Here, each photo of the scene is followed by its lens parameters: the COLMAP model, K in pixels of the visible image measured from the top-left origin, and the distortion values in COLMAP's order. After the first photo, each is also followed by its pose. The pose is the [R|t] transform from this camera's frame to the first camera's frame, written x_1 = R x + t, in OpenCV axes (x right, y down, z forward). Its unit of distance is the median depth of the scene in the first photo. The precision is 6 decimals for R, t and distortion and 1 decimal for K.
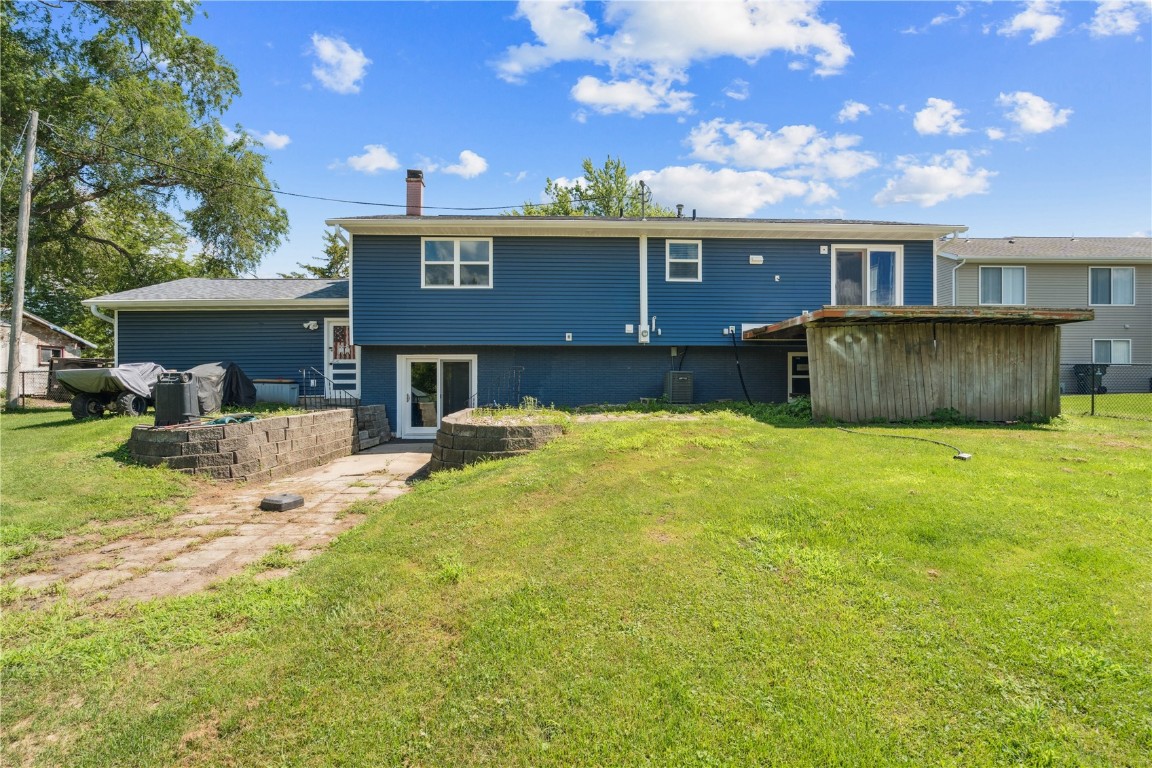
lens RADIAL K [[553.5, 0, 576.0], [0, 553.5, 384.0], [0, 0, 1]] dist [-0.013792, 0.000672]
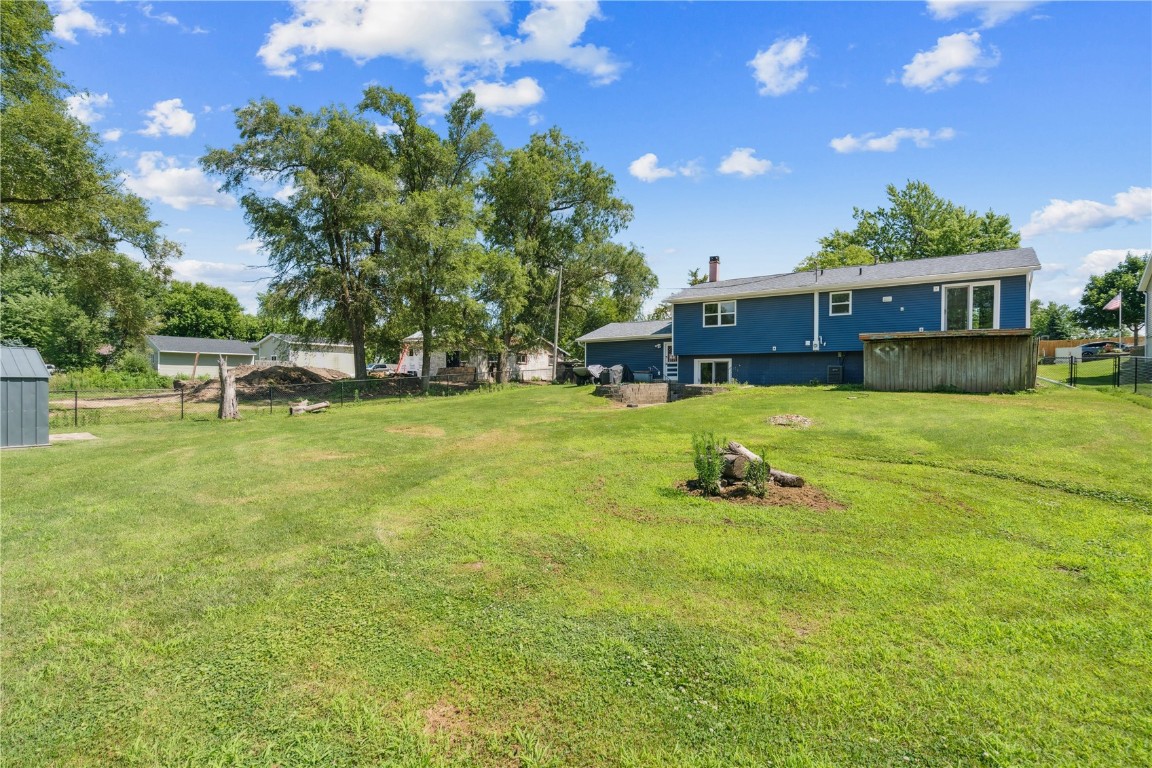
lens RADIAL K [[564.9, 0, 576.0], [0, 564.9, 384.0], [0, 0, 1]] dist [0.000526, 0.000053]
pose [[0.779190, 0.009423, -0.626717, 0.676463], [-0.003154, 0.999933, 0.011113, 0.018482], [0.626780, -0.006682, 0.779168, -0.952842]]
